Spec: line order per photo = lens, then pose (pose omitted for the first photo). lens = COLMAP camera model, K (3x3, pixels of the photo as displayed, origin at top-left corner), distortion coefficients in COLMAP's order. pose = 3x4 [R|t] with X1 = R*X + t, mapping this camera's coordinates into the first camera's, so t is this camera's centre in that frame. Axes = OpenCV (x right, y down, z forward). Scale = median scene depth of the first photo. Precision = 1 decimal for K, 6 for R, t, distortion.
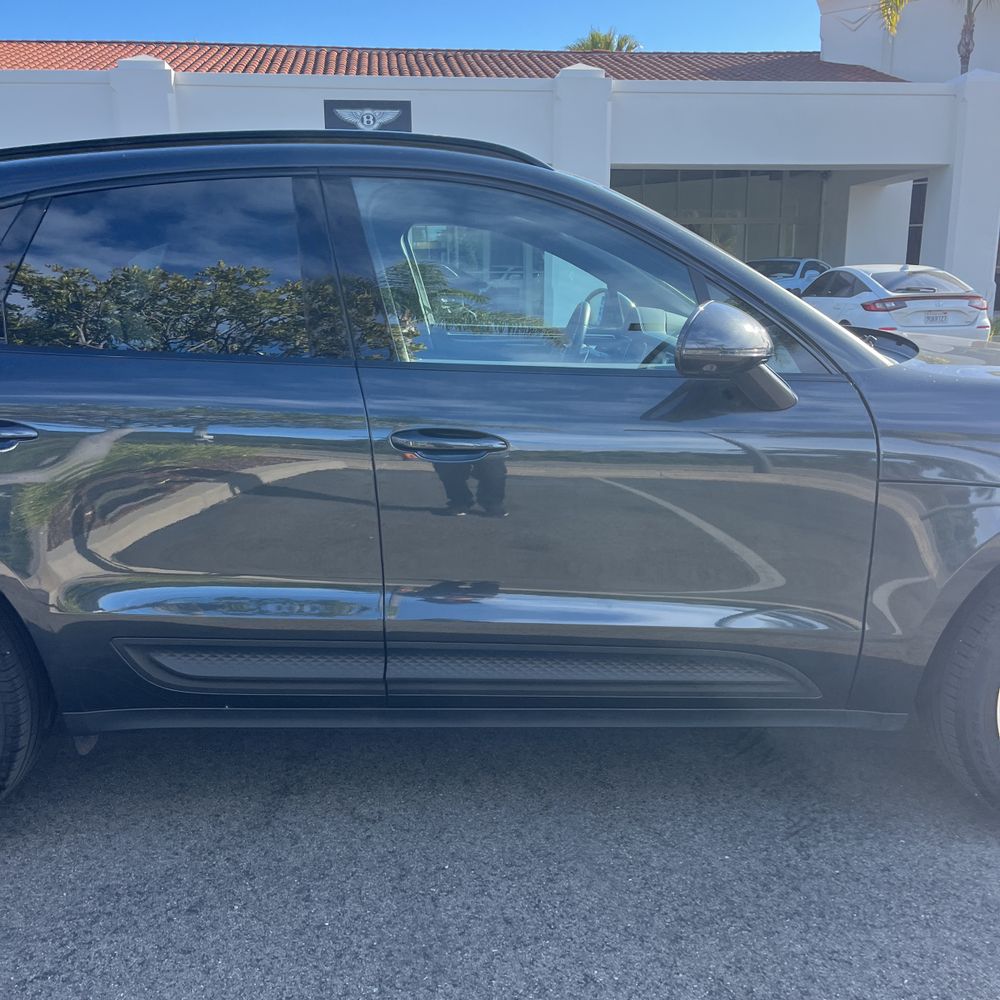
lens RADIAL K [[999.7, 0, 481.9], [0, 999.7, 514.6], [0, 0, 1]] dist [0.069108, -0.096110]
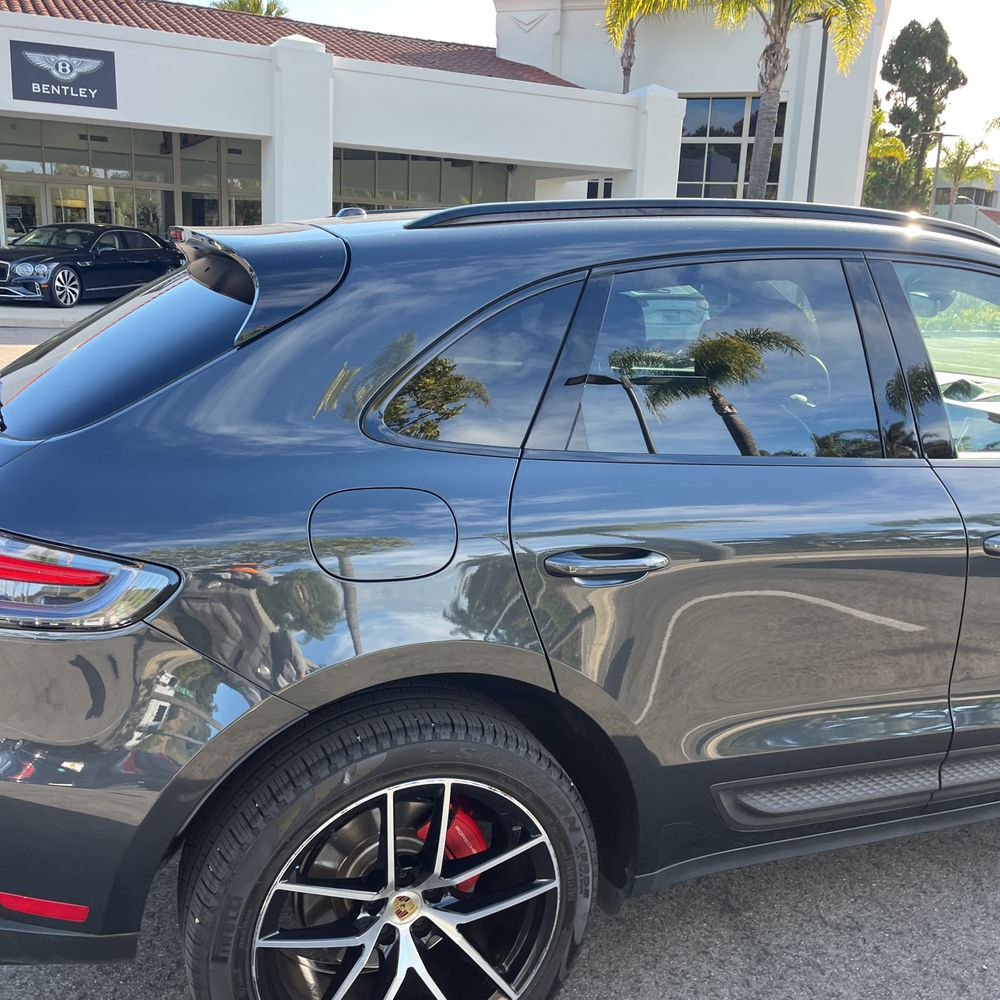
lens RADIAL K [[1001.8, 0, 495.0], [0, 1001.8, 500.3], [0, 0, 1]] dist [0.046972, -0.052814]
pose [[0.935693, -0.036790, 0.350891, -0.084149], [0.031757, 0.999294, 0.020089, -0.014789], [-0.351382, -0.007653, 0.936201, 0.025075]]
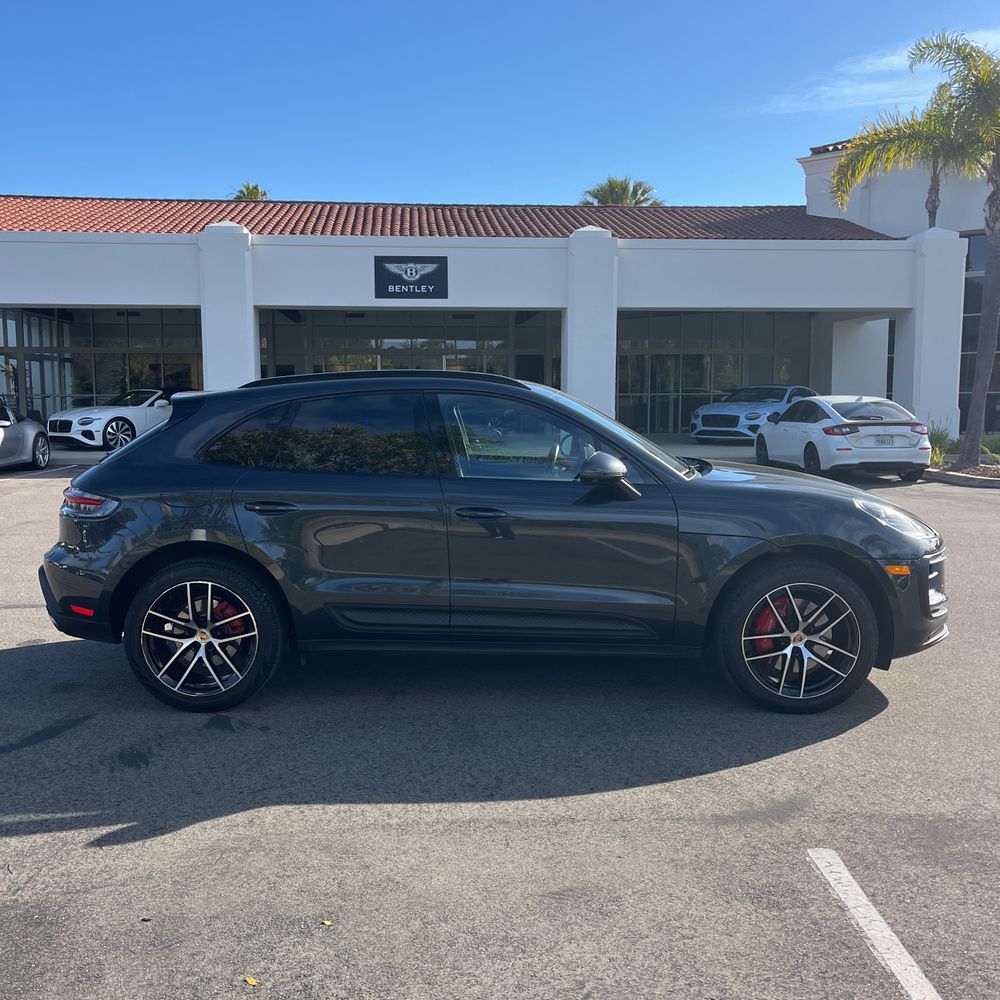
lens RADIAL K [[981.2, 0, 479.2], [0, 981.2, 501.1], [0, 0, 1]] dist [0.027204, 0.014585]
pose [[0.999555, 0.006454, -0.029120, 0.002487], [-0.009959, 0.992496, -0.121874, 0.015835], [0.028115, 0.122110, 0.992118, -0.110817]]
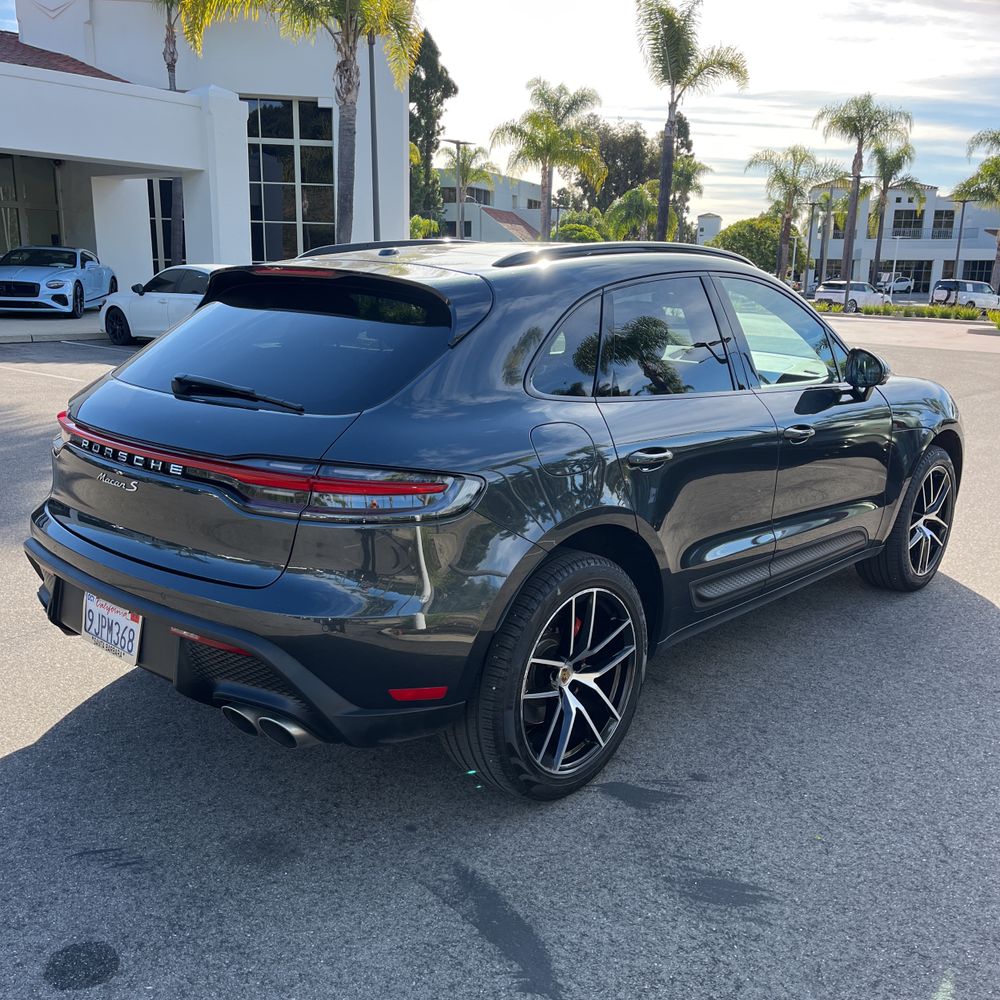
lens RADIAL K [[999.5, 0, 500.8], [0, 999.5, 513.7], [0, 0, 1]] dist [0.047677, -0.017134]
pose [[0.683582, -0.153147, 0.713626, -0.162789], [0.141028, 0.987028, 0.076730, -0.013669], [-0.716119, 0.048190, 0.696312, 0.014687]]
